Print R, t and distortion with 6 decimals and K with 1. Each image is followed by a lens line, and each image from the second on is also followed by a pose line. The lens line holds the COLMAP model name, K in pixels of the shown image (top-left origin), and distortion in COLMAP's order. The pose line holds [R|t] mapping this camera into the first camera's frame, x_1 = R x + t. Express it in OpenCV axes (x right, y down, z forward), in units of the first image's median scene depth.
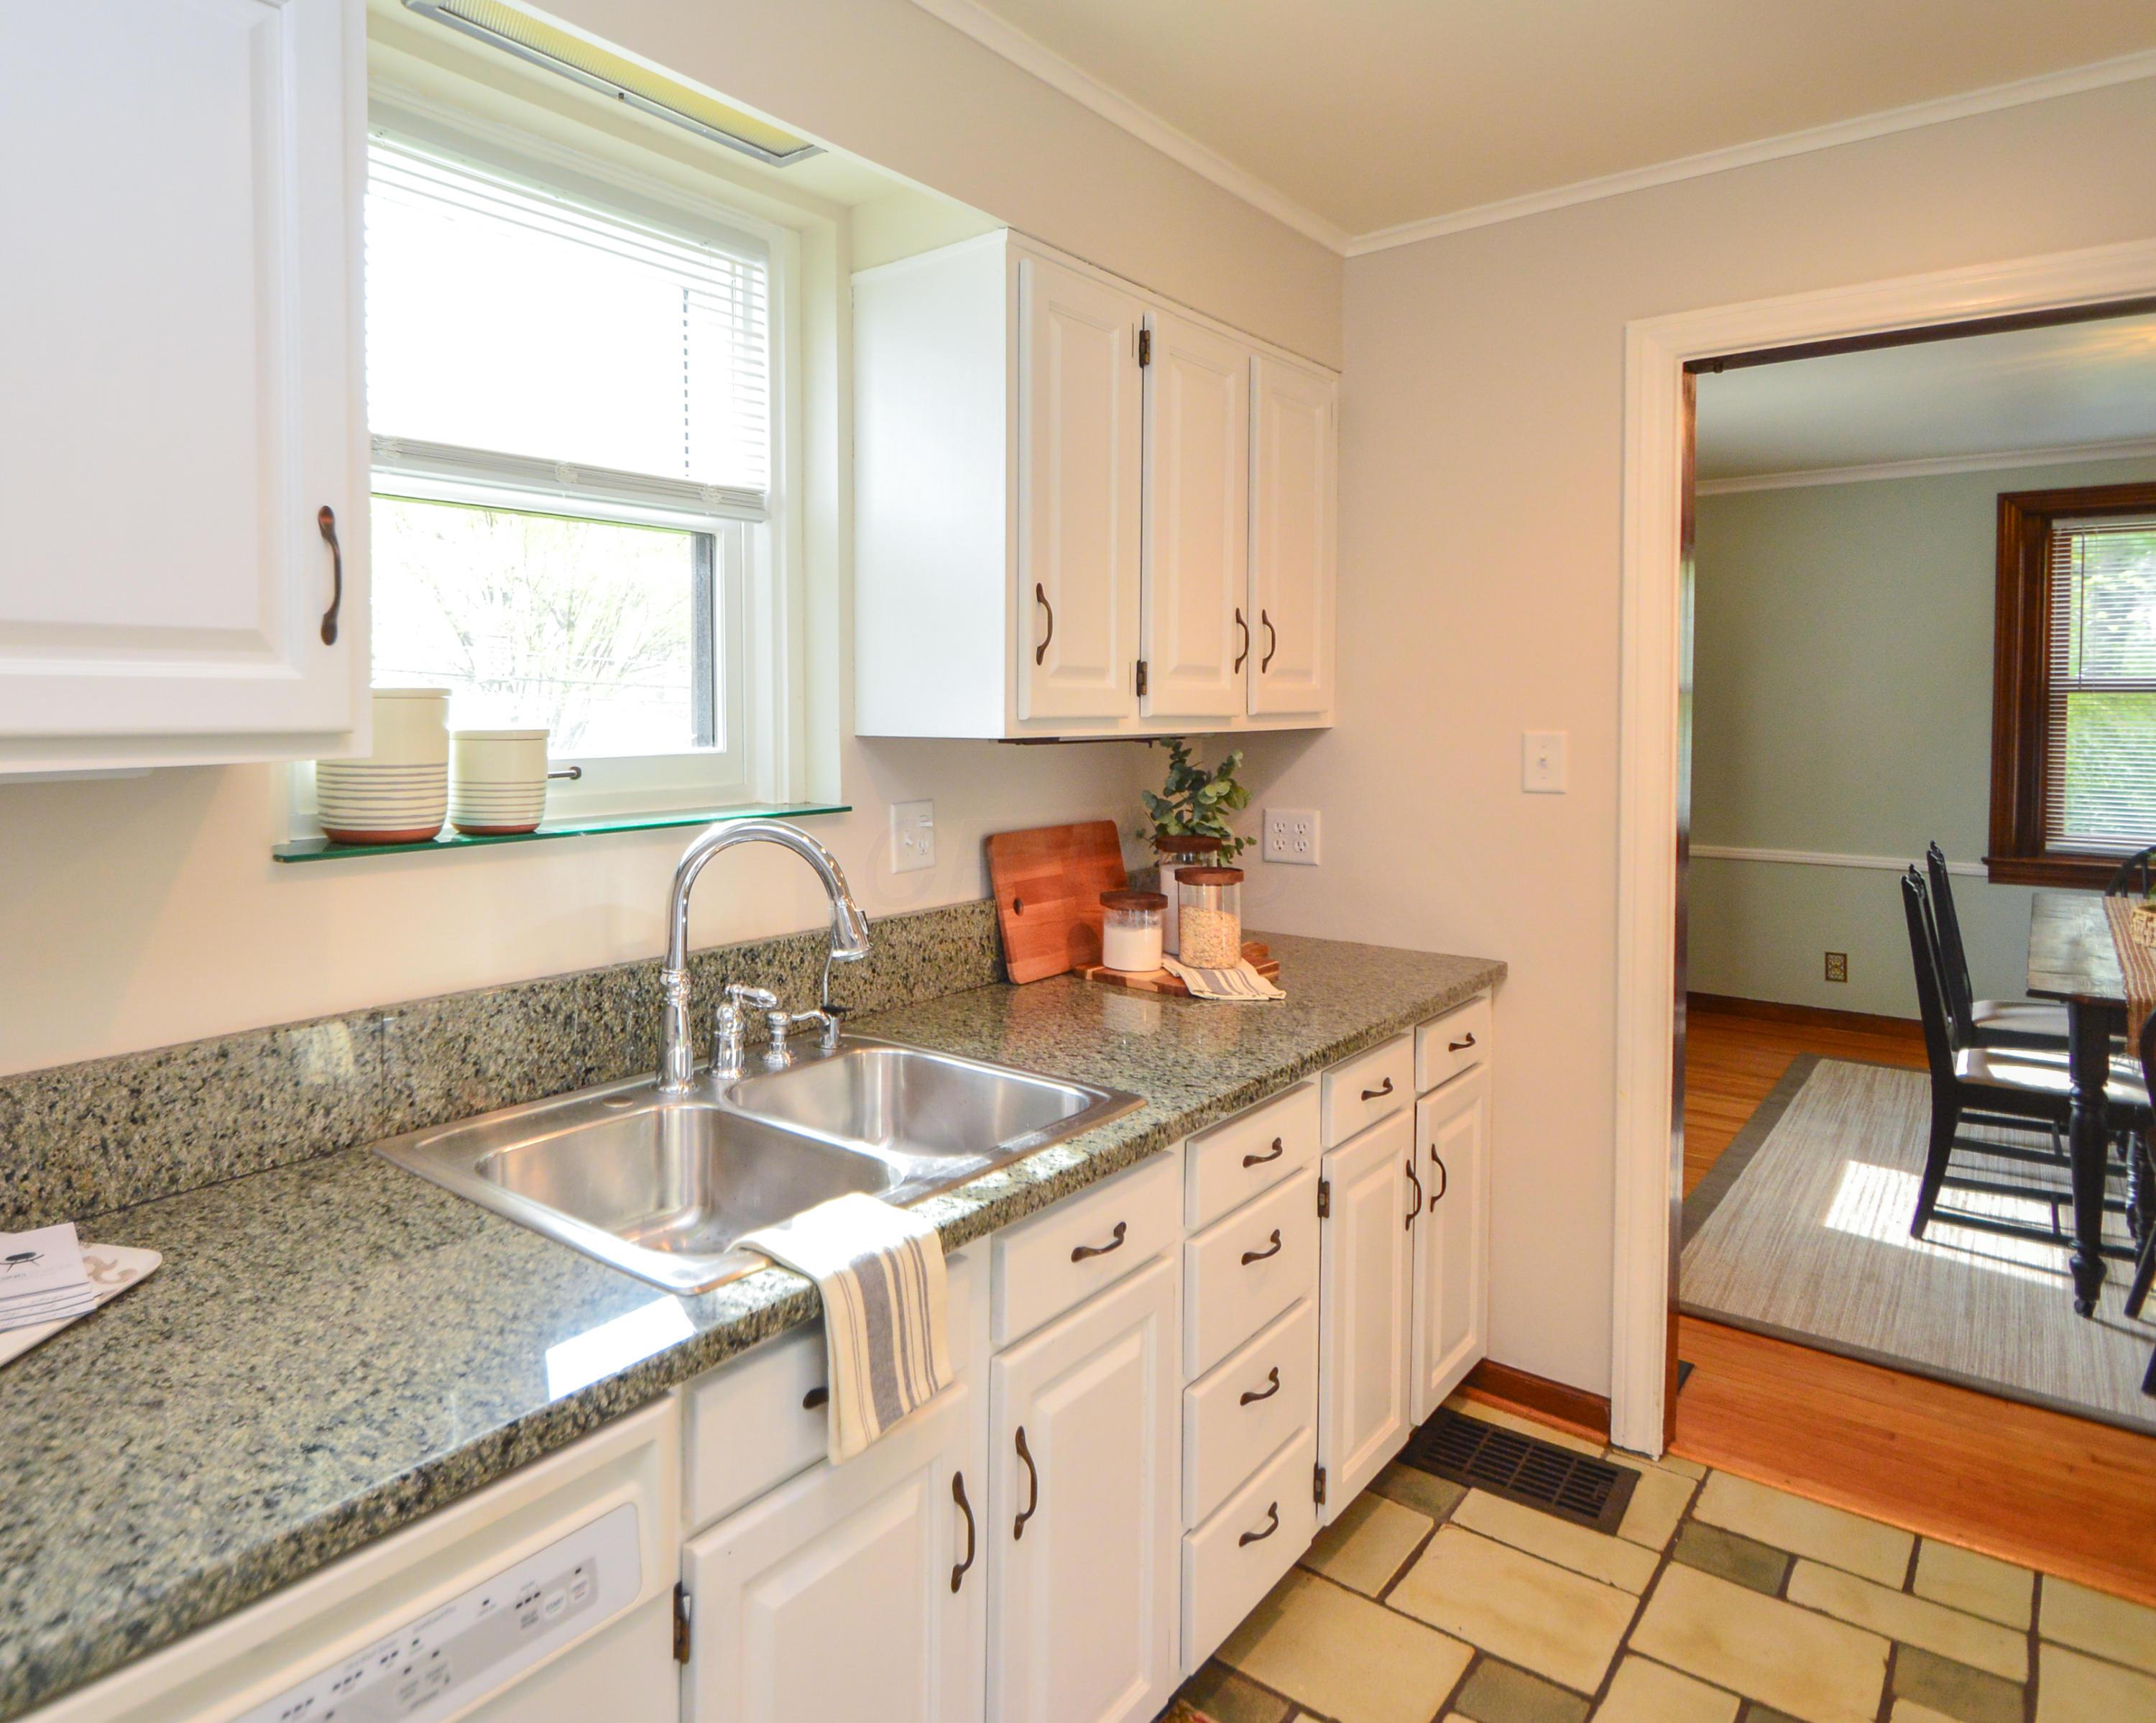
lens RADIAL K [[1333.3, 0, 762.4], [0, 1333.3, 753.5], [0, 0, 1]] dist [0.001534, -0.000542]
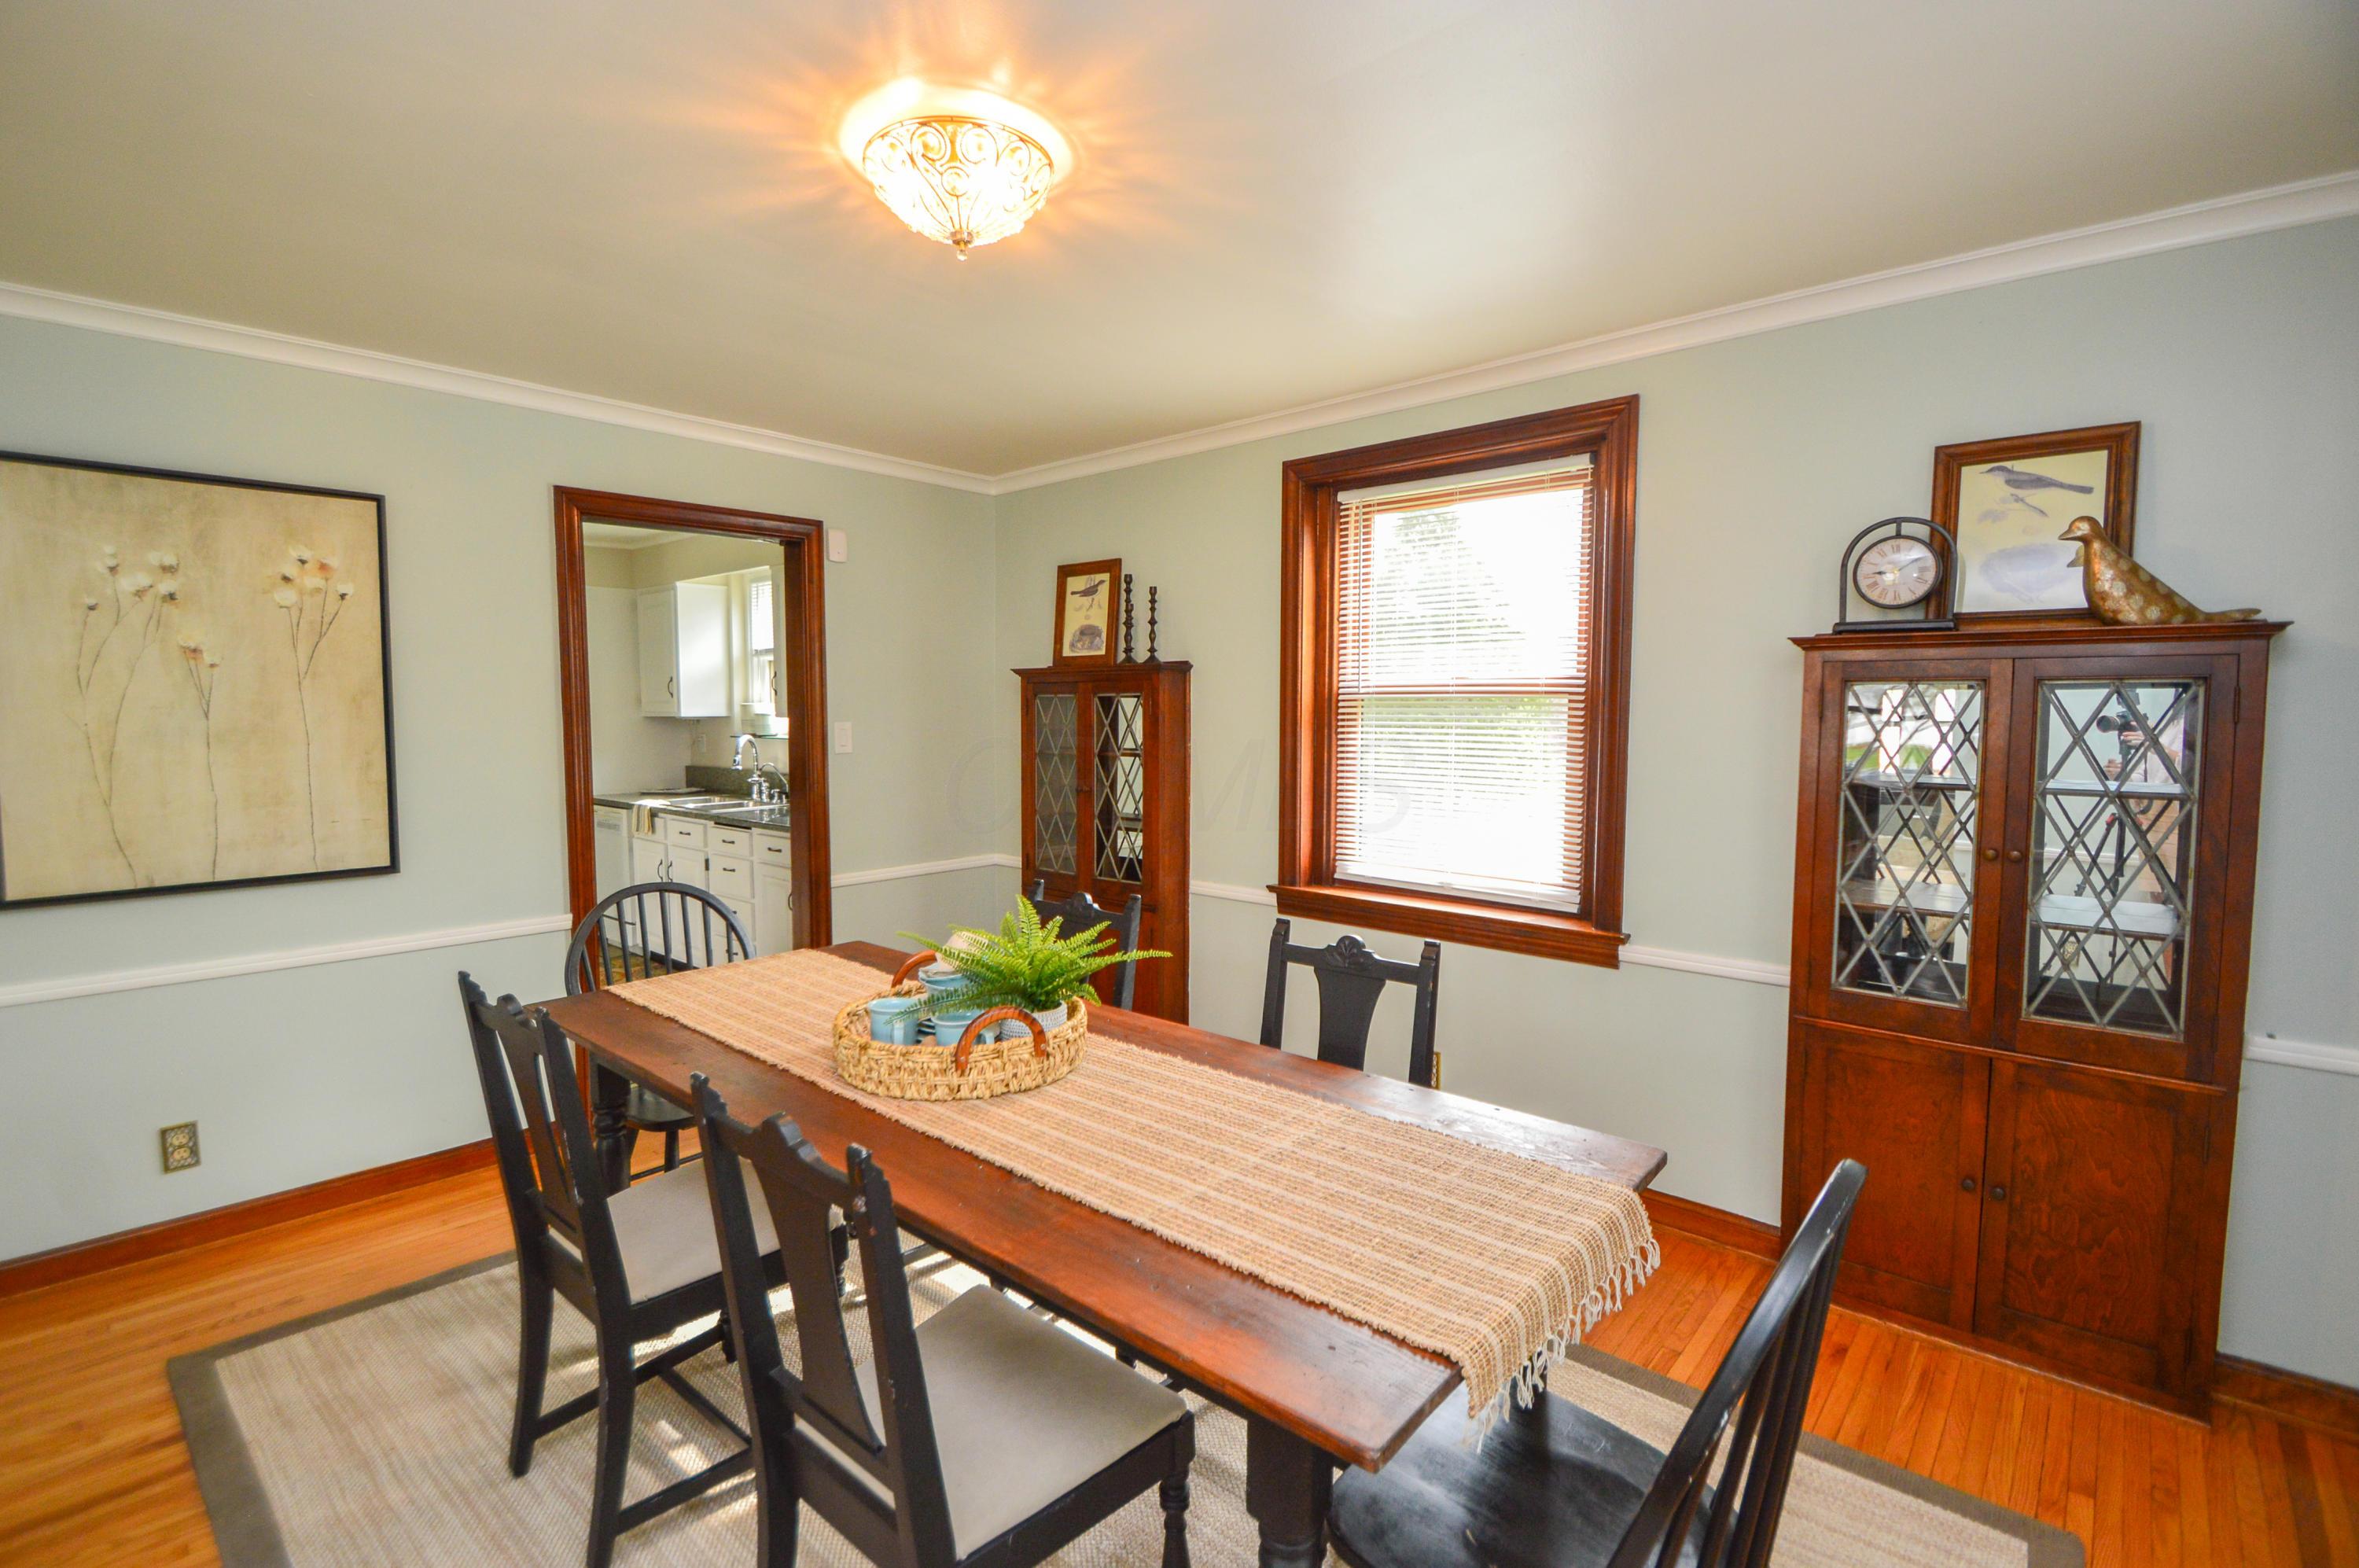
lens RADIAL K [[1084.9, 0, 1179.5], [0, 1084.9, 784.0], [0, 0, 1]] dist [-0.002105, -0.000475]
pose [[0.051410, 0.073670, -0.995957, 3.151240], [-0.034117, 0.996823, 0.071973, -0.081286], [0.998095, 0.030279, 0.053760, 1.985696]]
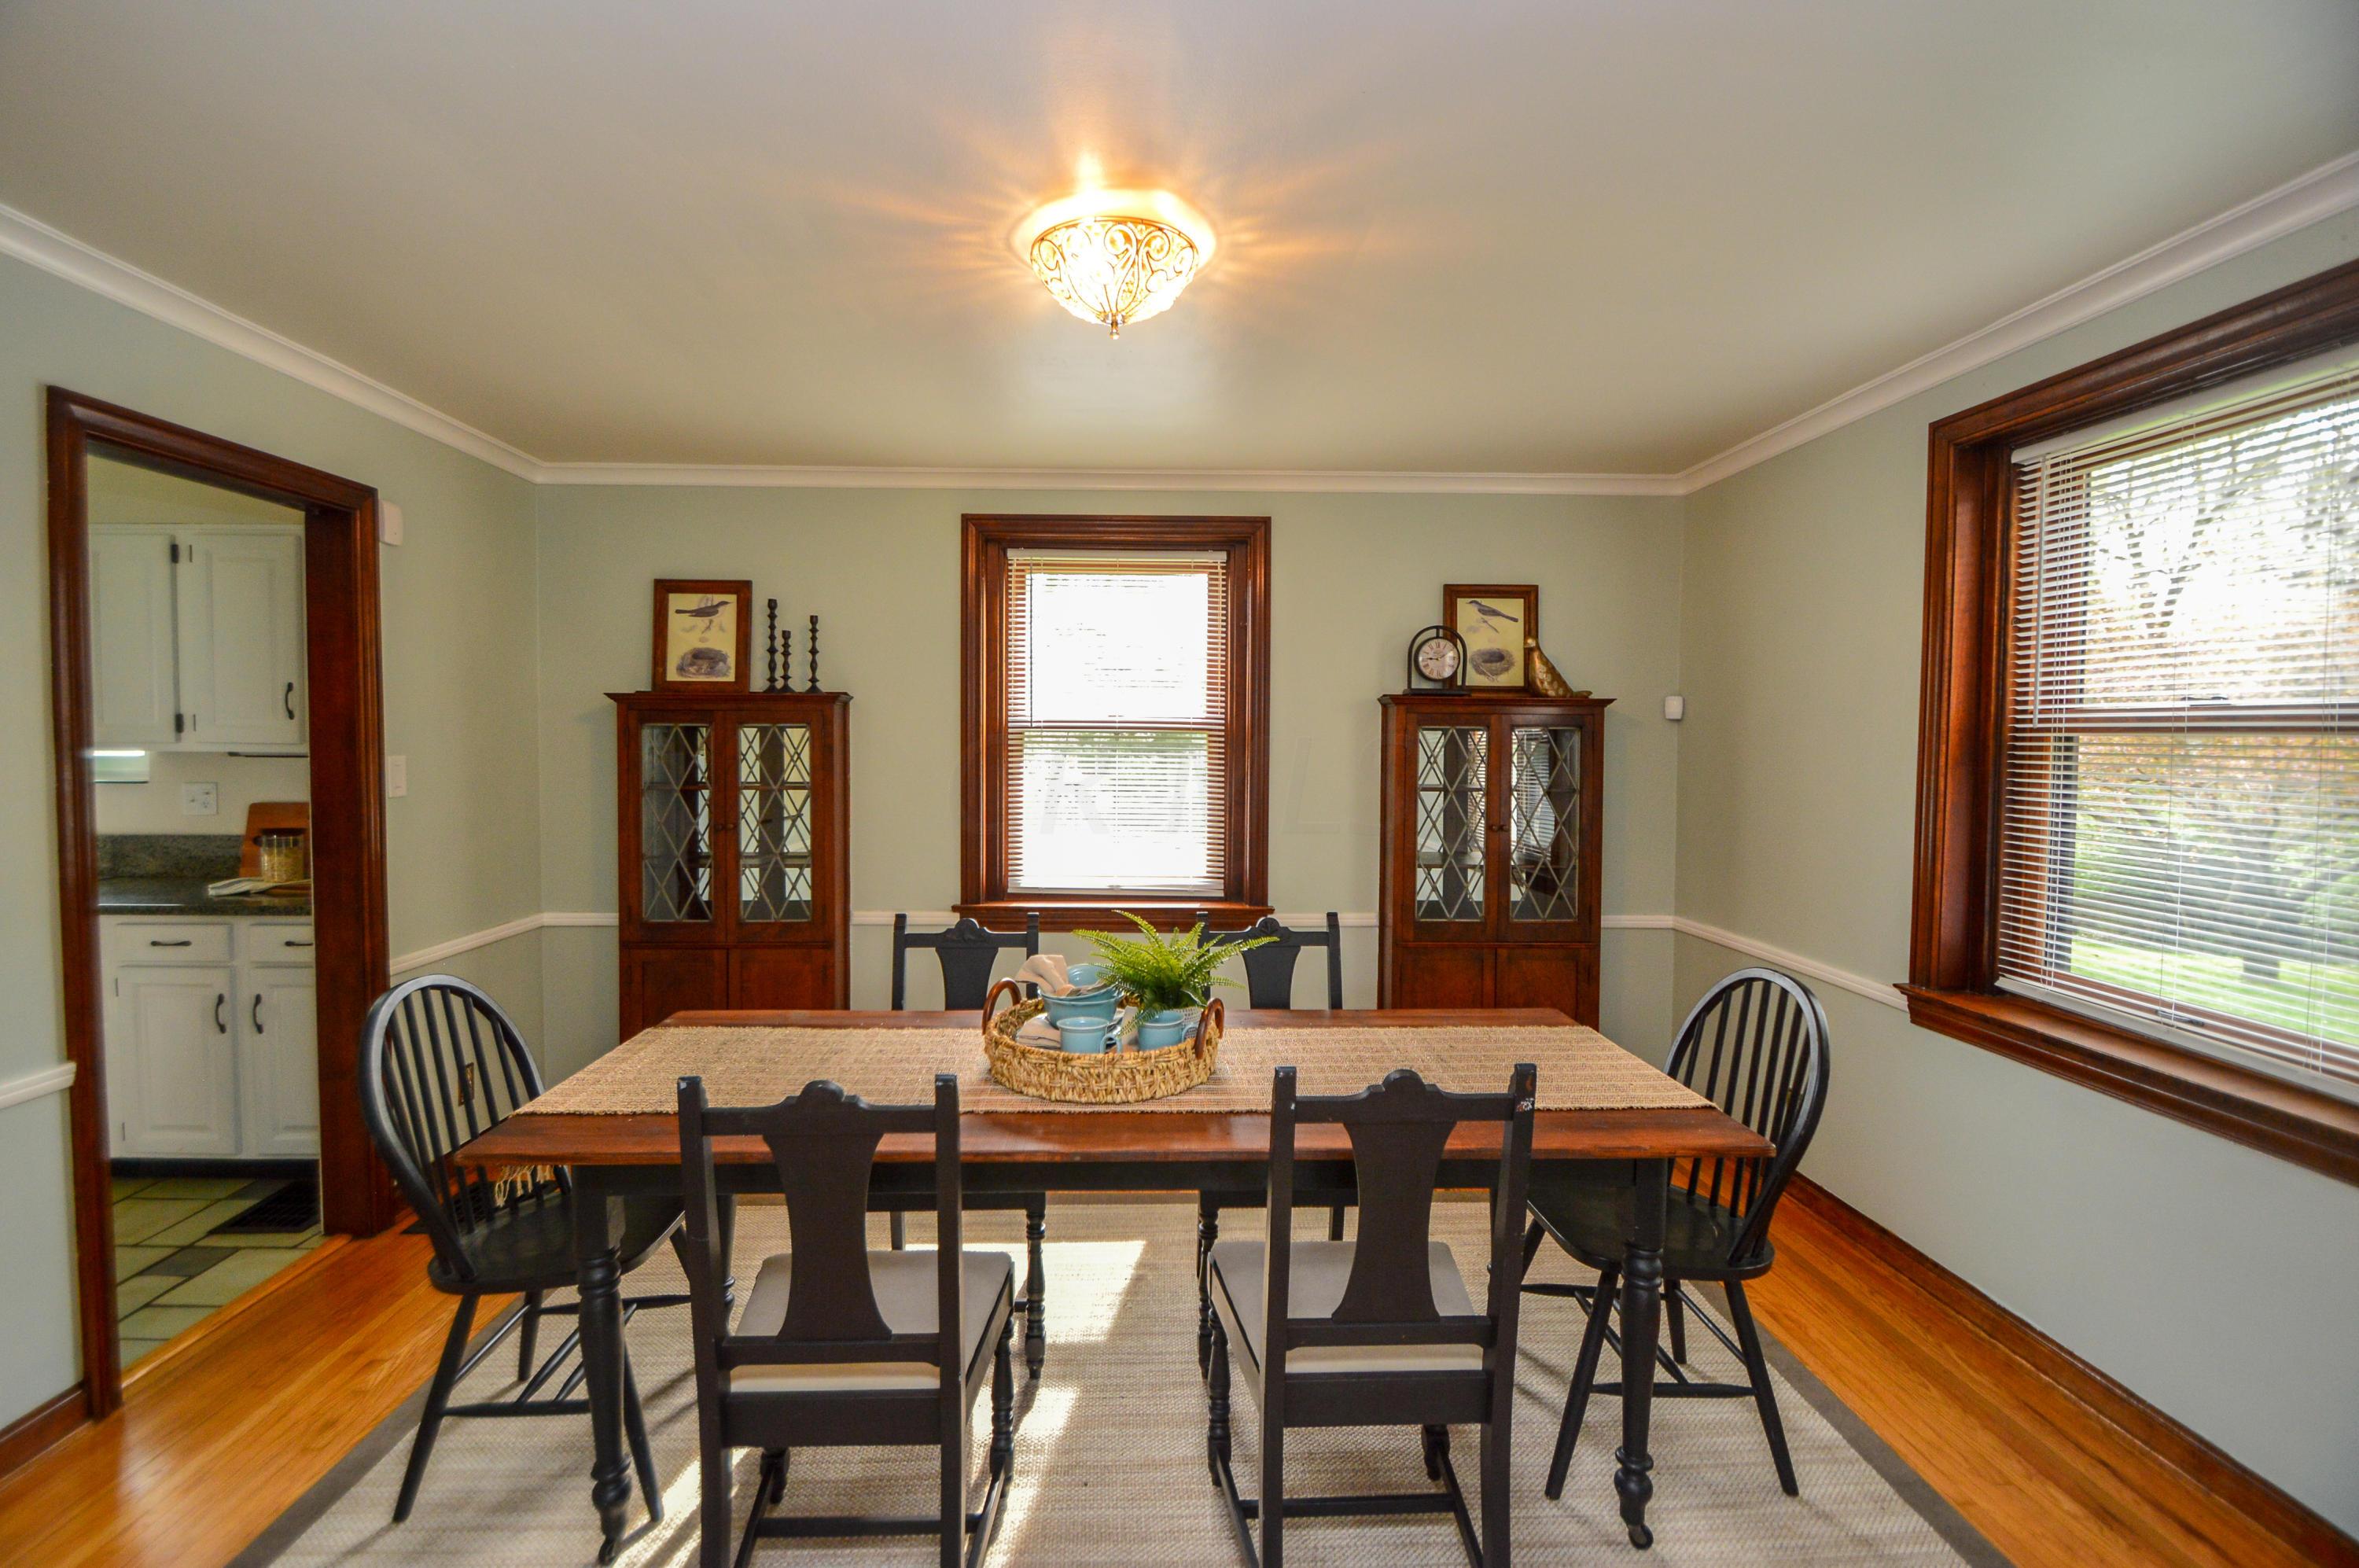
lens RADIAL K [[1045.0, 0, 1179.5], [0, 1045.0, 784.0], [0, 0, 1]] dist [0.001677, -0.008302]
pose [[0.736631, 0.036273, -0.675321, 2.885482], [-0.031097, 0.999321, 0.019755, -0.050203], [0.675579, 0.006448, 0.737259, 1.032317]]
